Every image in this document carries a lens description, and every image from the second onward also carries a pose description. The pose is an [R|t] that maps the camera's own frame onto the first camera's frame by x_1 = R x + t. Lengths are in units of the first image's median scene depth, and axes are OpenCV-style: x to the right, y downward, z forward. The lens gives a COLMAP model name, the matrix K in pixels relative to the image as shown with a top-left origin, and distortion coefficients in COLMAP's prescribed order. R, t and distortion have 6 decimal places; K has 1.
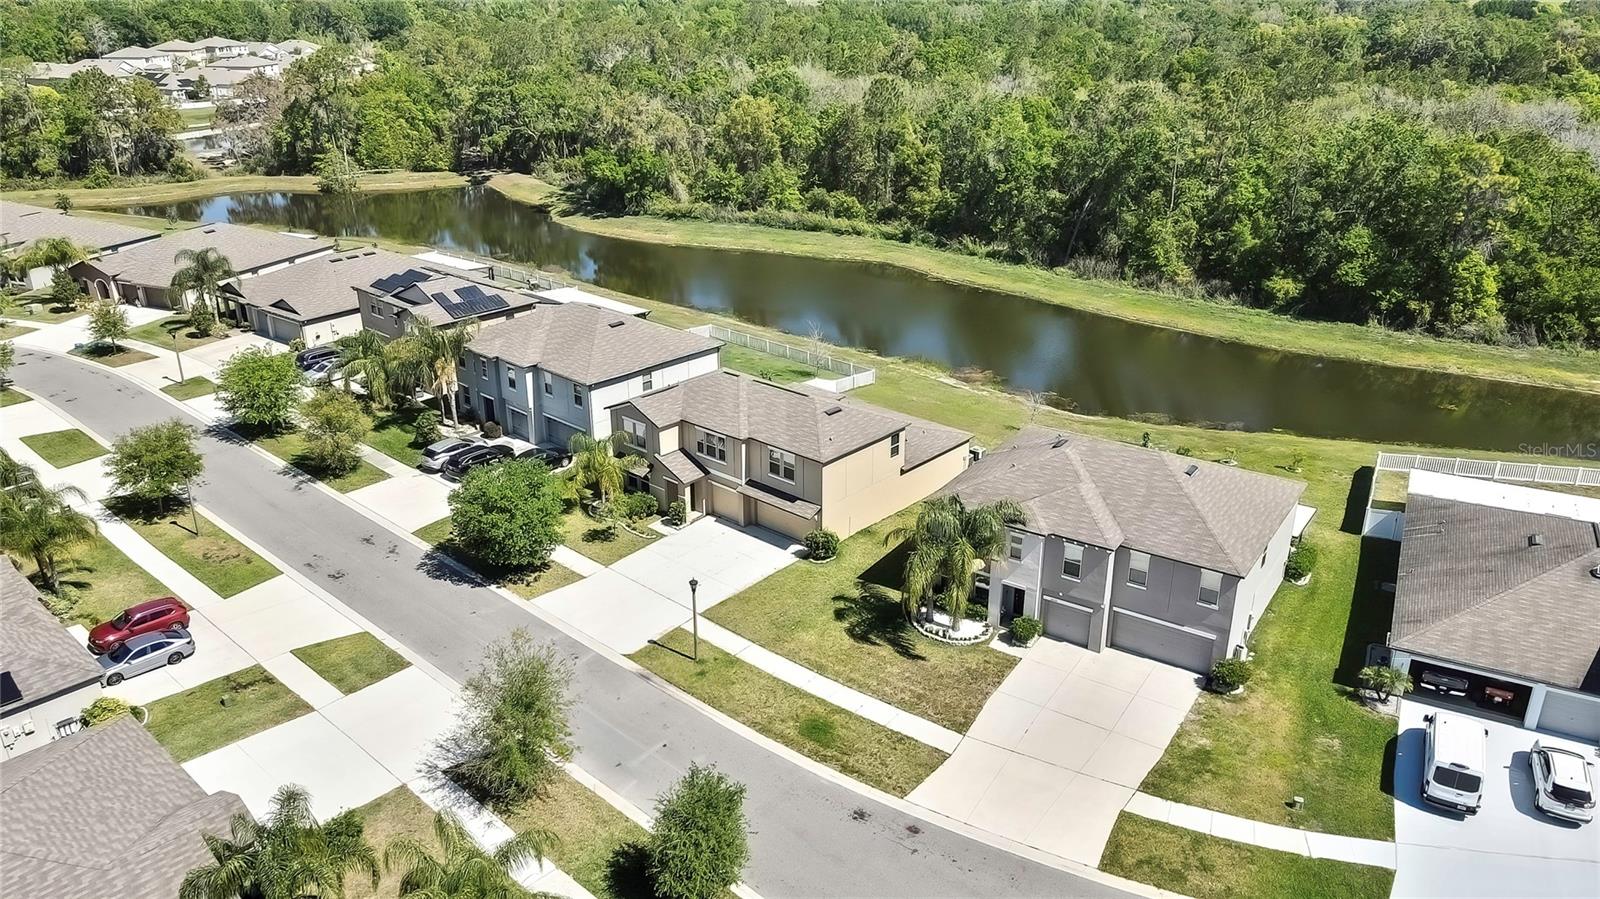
lens RADIAL K [[1183.2, 0, 796.5], [0, 1183.2, 449.7], [0, 0, 1]] dist [-0.008841, 0.057285]
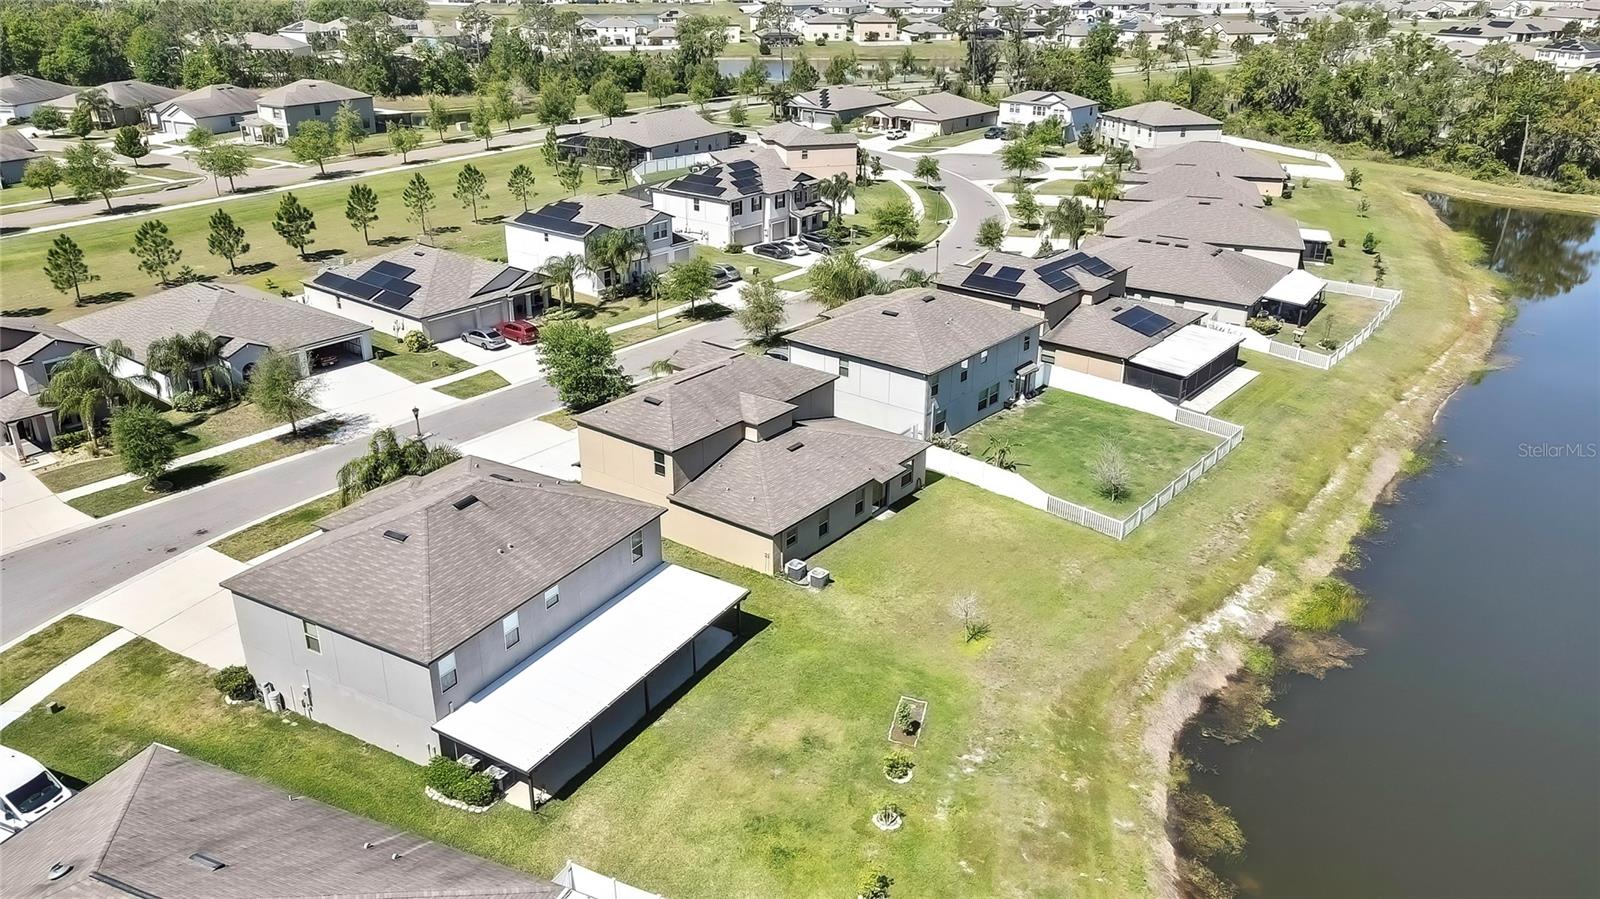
lens RADIAL K [[1183.2, 0, 796.5], [0, 1183.2, 449.7], [0, 0, 1]] dist [-0.008841, 0.057285]
pose [[0.074413, 0.392252, -0.916843, 0.584449], [-0.385916, 0.859084, 0.336219, -0.228513], [0.919528, 0.328805, 0.215303, 0.553338]]
